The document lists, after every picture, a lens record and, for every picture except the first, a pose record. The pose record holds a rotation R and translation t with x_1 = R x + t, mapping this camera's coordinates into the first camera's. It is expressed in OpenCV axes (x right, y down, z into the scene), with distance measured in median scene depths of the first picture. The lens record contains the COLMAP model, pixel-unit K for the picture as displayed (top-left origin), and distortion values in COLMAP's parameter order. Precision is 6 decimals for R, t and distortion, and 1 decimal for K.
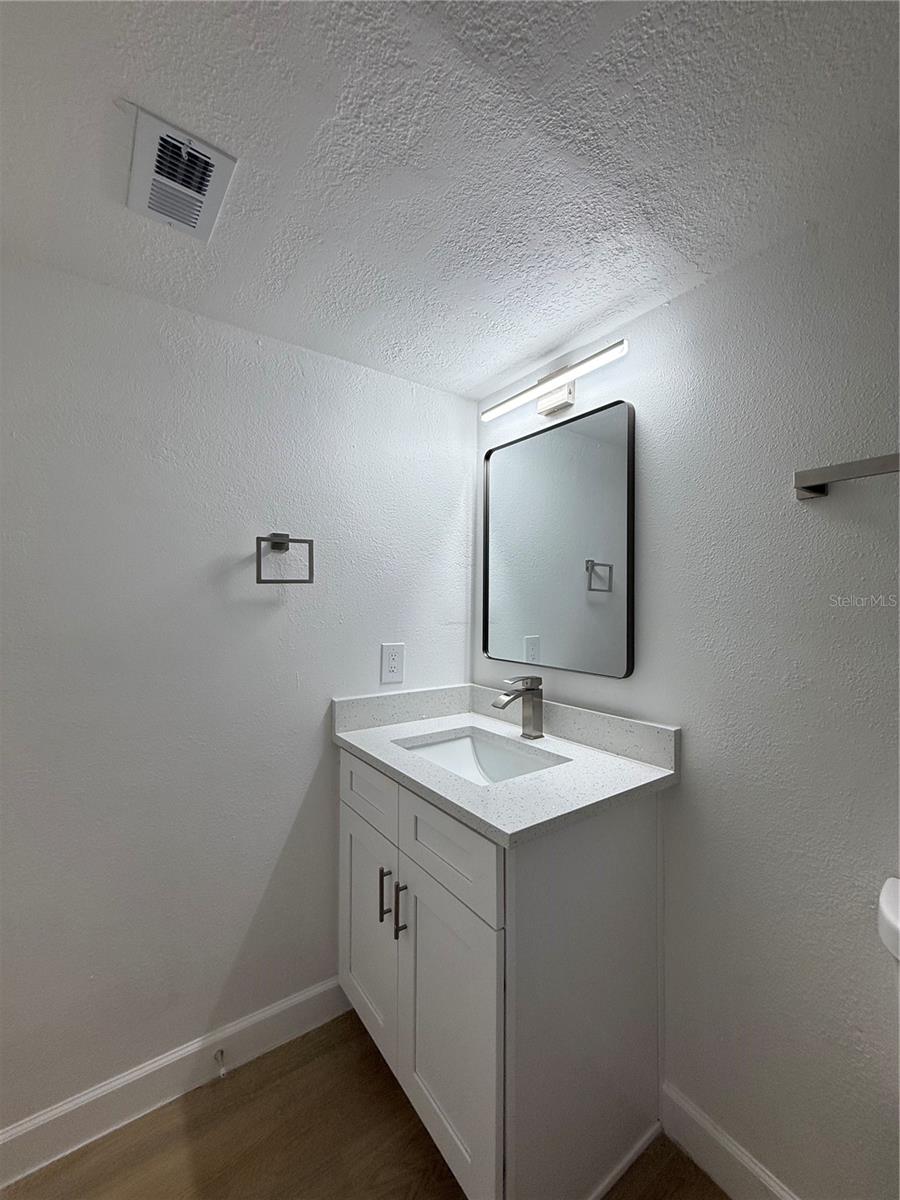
lens RADIAL K [[478.6, 0, 450.3], [0, 478.6, 596.3], [0, 0, 1]] dist [-0.001748, -0.000061]
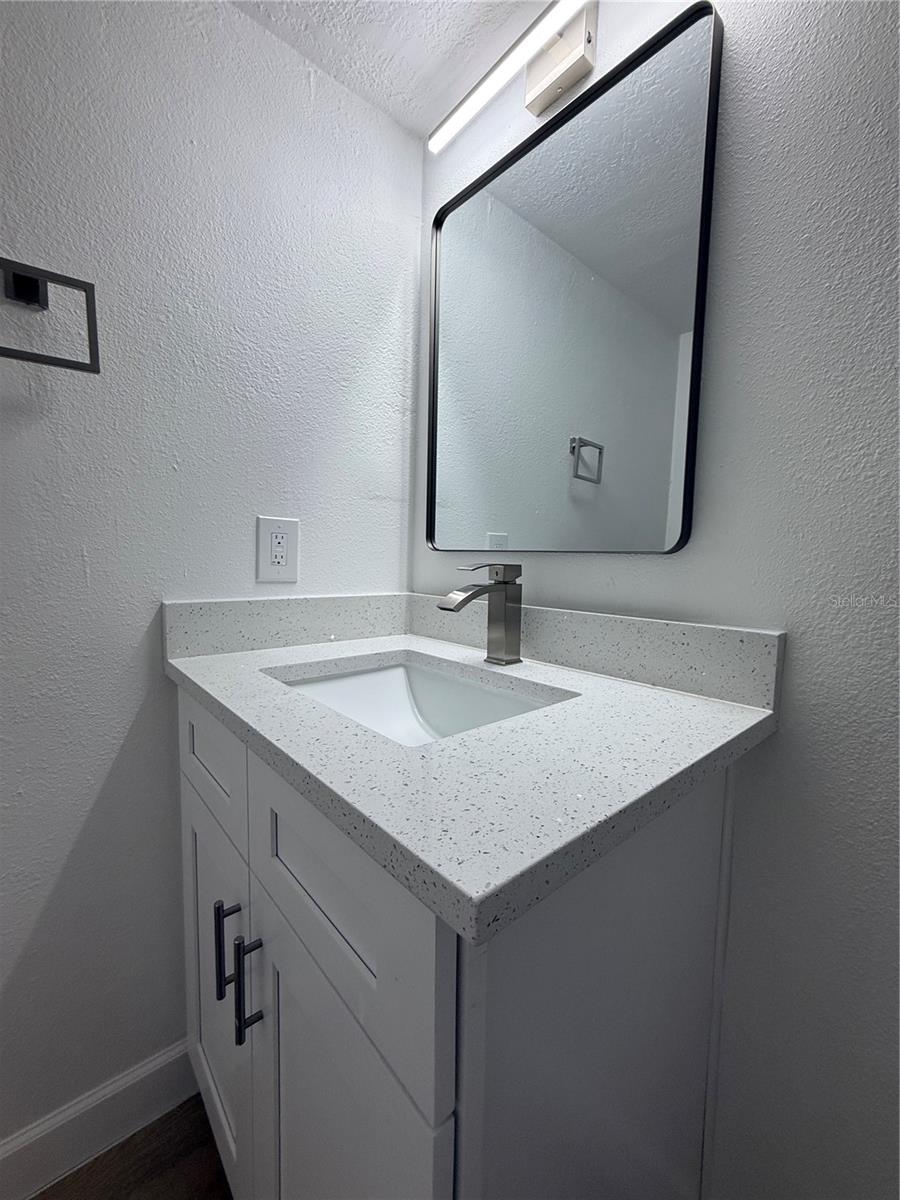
lens RADIAL K [[478.6, 0, 450.3], [0, 478.6, 596.3], [0, 0, 1]] dist [-0.001748, -0.000061]
pose [[0.994925, 0.007219, 0.100359, 0.041706], [-0.016528, 0.995600, 0.092234, 0.153383], [-0.099251, -0.093425, 0.990667, 0.405797]]
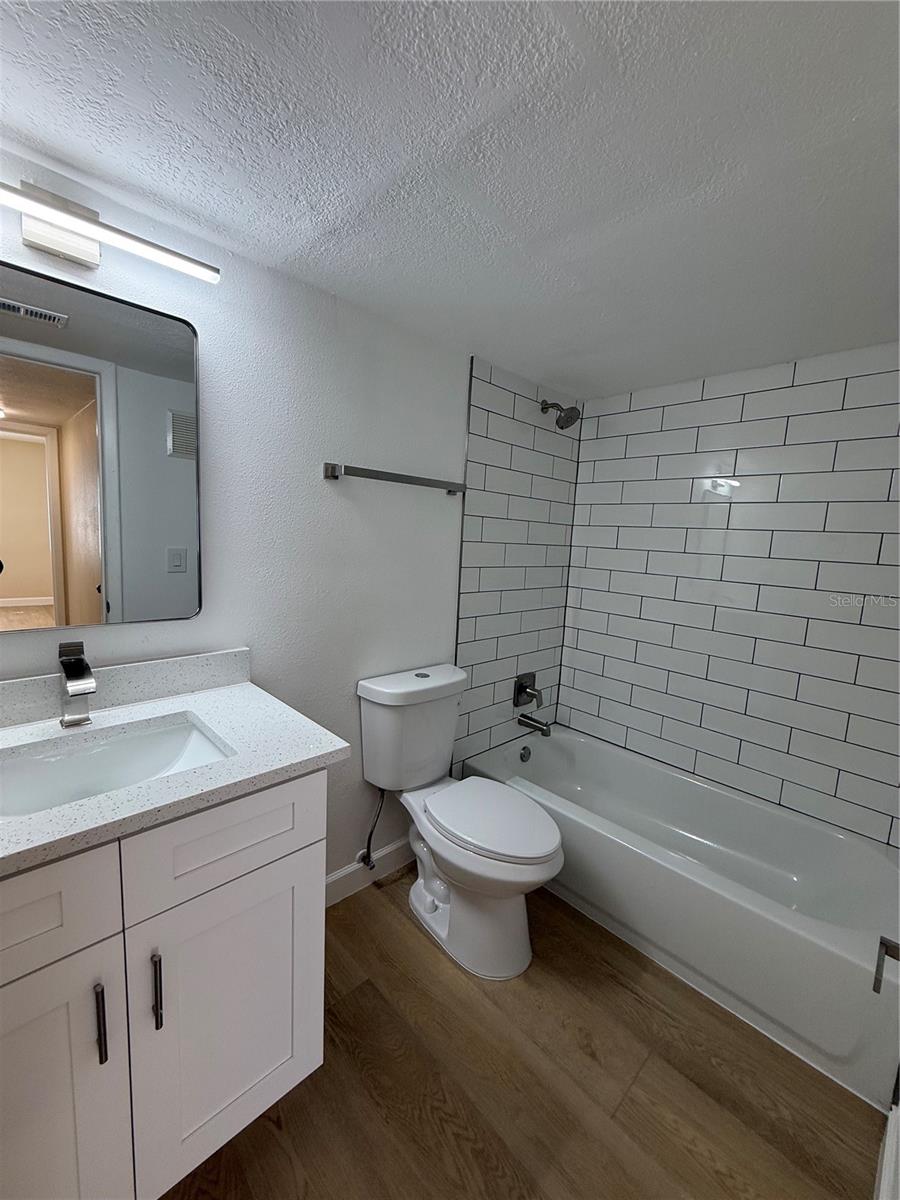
lens RADIAL K [[478.6, 0, 450.3], [0, 478.6, 596.3], [0, 0, 1]] dist [-0.001748, -0.000061]
pose [[-0.159077, -0.143196, 0.976826, -0.613313], [-0.058933, 0.989038, 0.135389, -0.035488], [-0.985506, -0.036030, -0.165772, 0.556168]]
